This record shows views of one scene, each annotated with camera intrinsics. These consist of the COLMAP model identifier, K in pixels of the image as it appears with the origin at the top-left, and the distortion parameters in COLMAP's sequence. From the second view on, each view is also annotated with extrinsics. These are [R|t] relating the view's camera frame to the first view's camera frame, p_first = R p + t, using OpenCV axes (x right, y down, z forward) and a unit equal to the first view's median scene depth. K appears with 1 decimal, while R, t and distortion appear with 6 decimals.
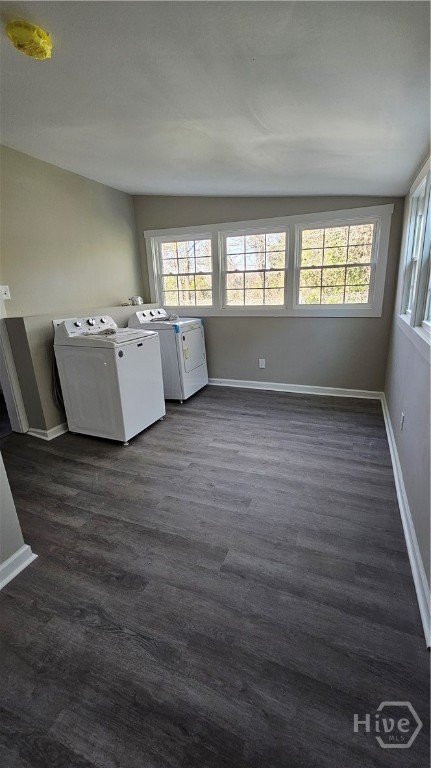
lens RADIAL K [[317.5, 0, 214.8], [0, 317.5, 381.0], [0, 0, 1]] dist [-0.003664, -0.000066]
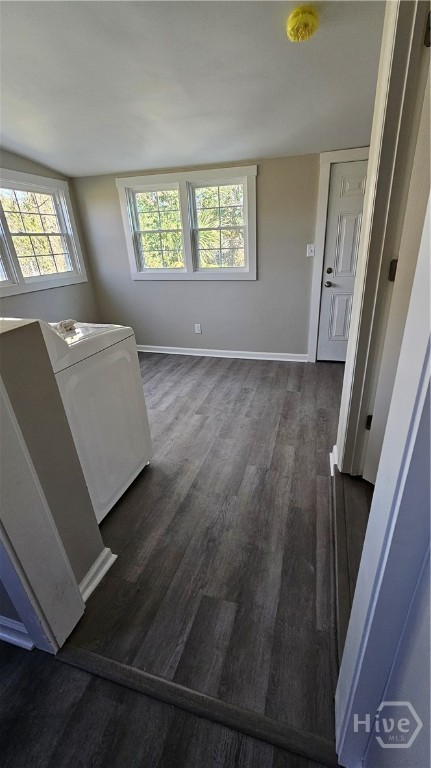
lens RADIAL K [[317.5, 0, 235.5], [0, 317.5, 379.2], [0, 0, 1]] dist [-0.003664, -0.000066]
pose [[-0.138693, -0.359476, 0.922790, -1.051240], [0.325895, 0.863331, 0.385295, -0.219264], [-0.935177, 0.354171, -0.002587, 0.830892]]
